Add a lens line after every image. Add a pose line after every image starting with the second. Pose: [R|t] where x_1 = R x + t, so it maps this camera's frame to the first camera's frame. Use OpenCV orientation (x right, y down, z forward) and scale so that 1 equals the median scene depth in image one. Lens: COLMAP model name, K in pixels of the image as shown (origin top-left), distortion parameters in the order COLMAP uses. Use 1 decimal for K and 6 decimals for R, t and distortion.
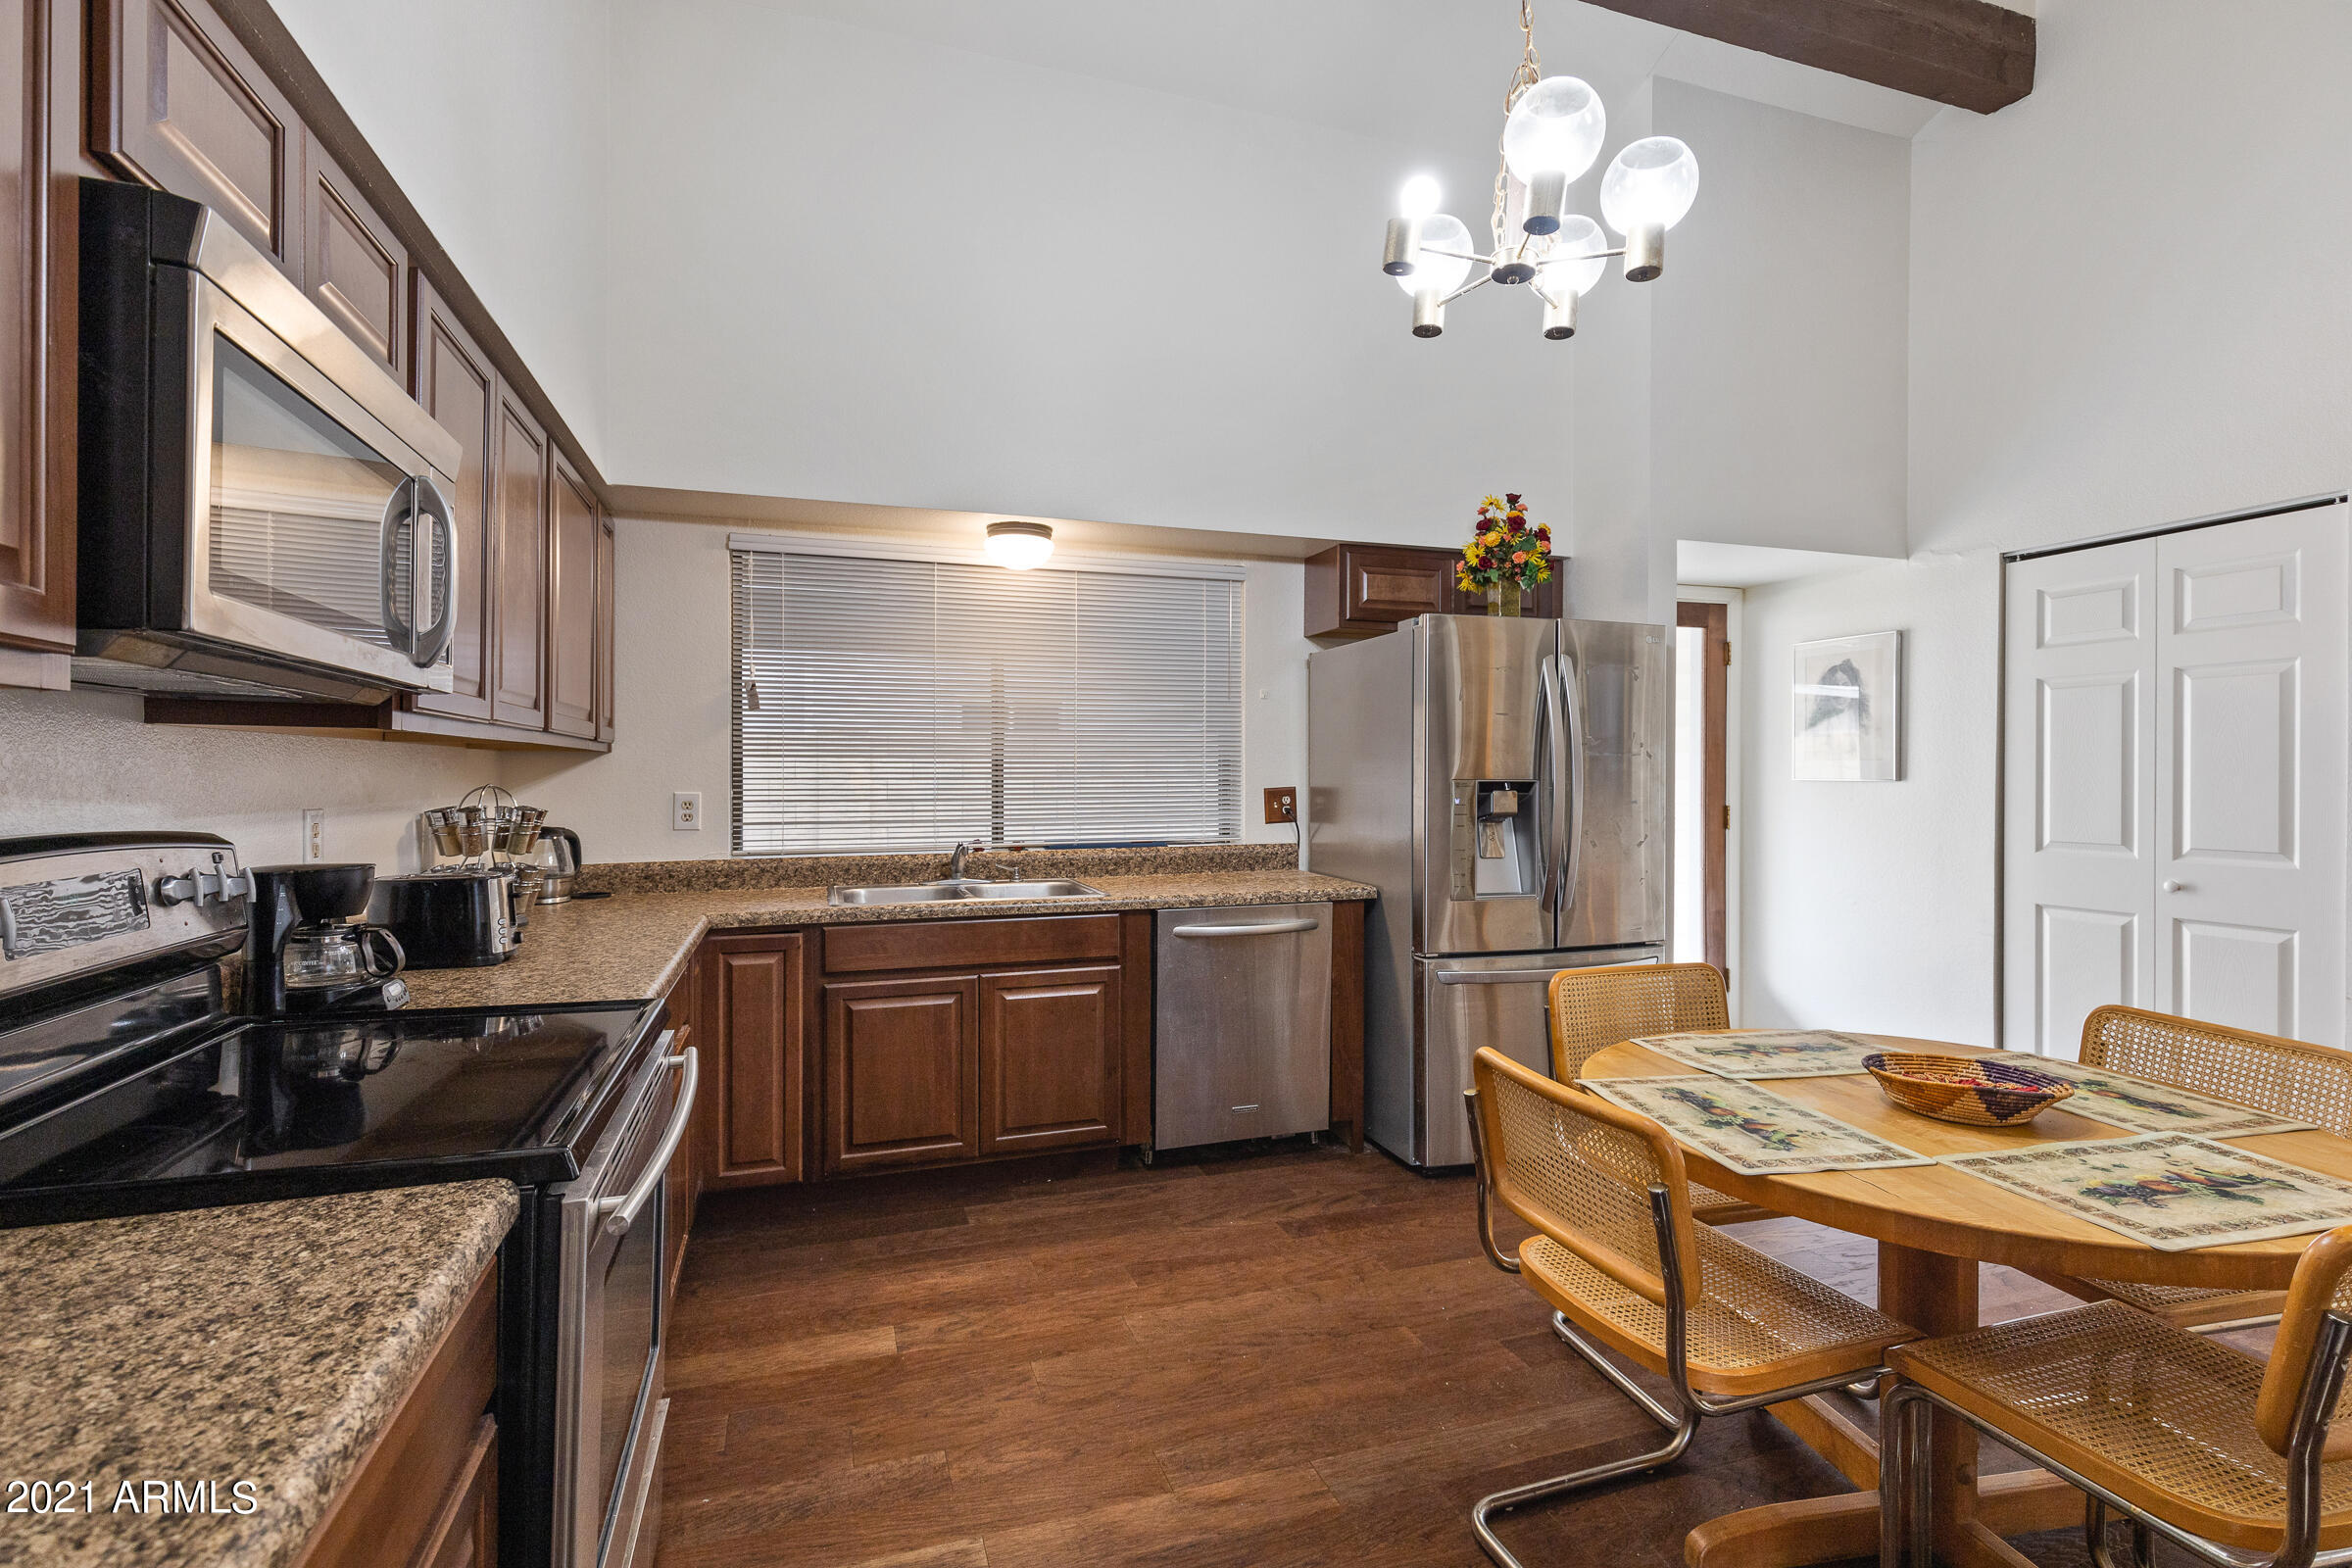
lens RADIAL K [[1061.6, 0, 1179.9], [0, 1061.6, 784.2], [0, 0, 1]] dist [0.009357, -0.000683]
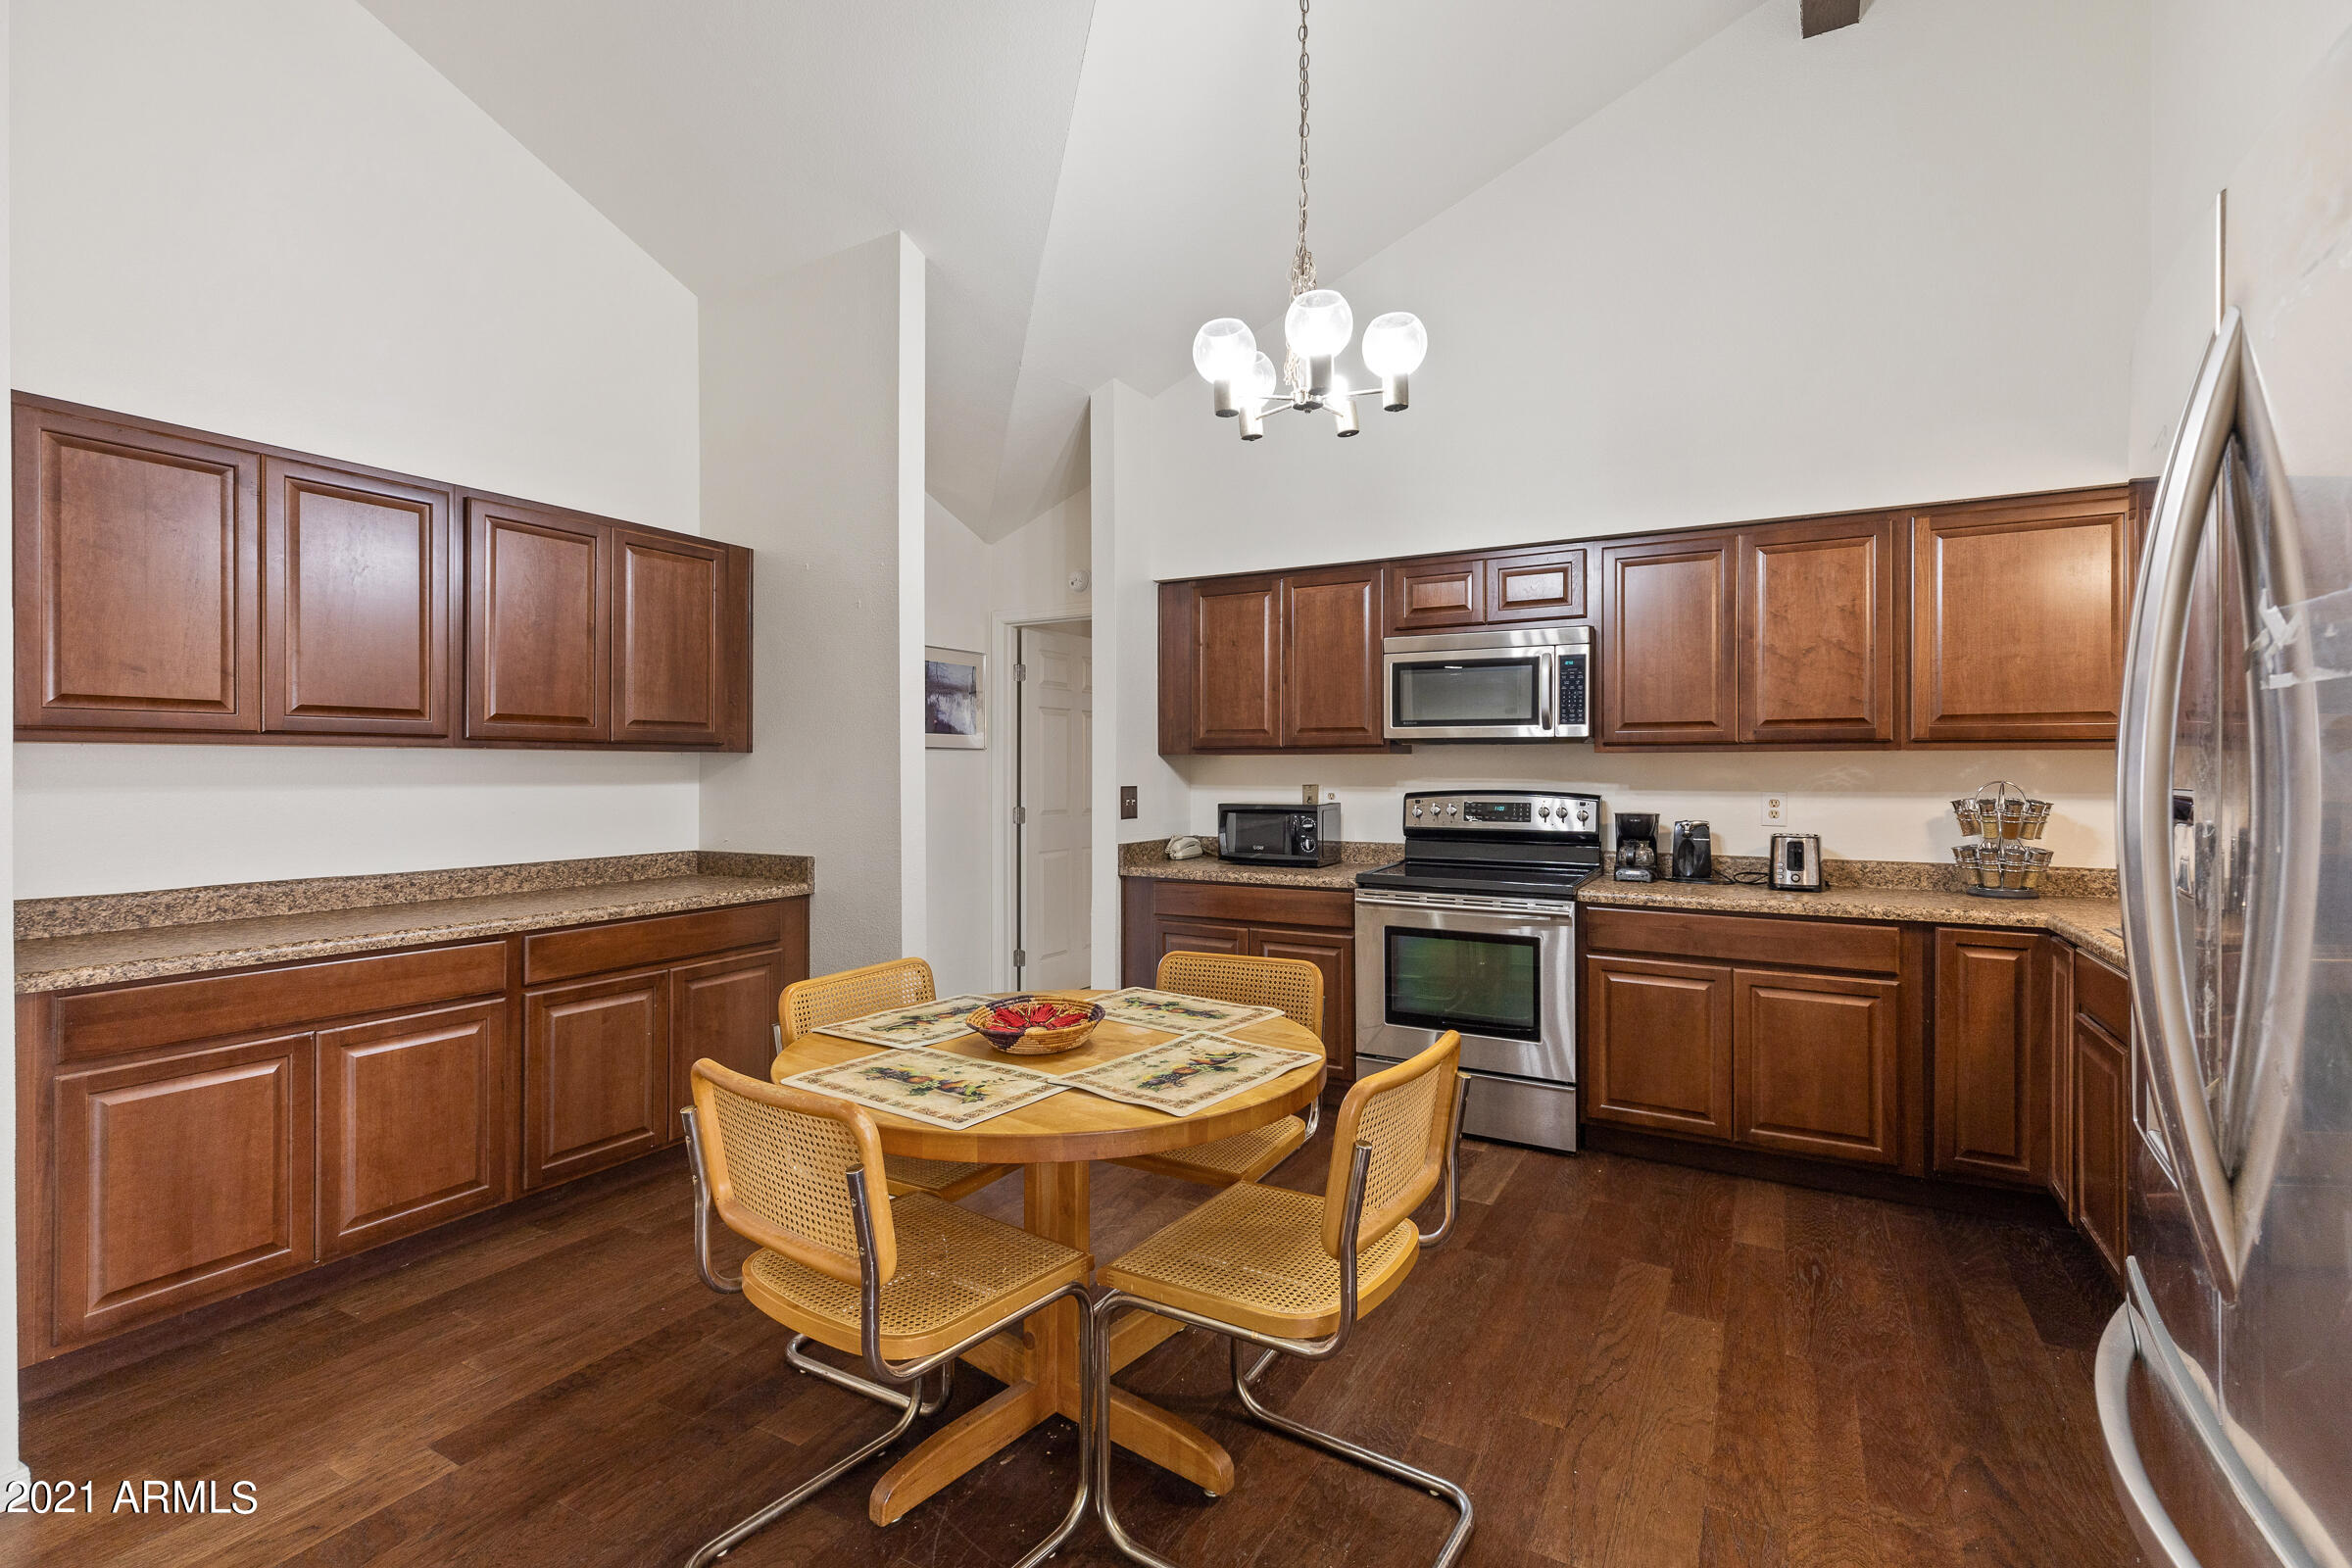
lens RADIAL K [[1074.2, 0, 1189.6], [0, 1074.2, 768.9], [0, 0, 1]] dist [0.010466, -0.001798]
pose [[-0.743156, -0.002440, -0.669113, 0.770686], [-0.008918, 0.999941, 0.006259, -0.011857], [0.669058, 0.010618, -0.743134, 1.121562]]
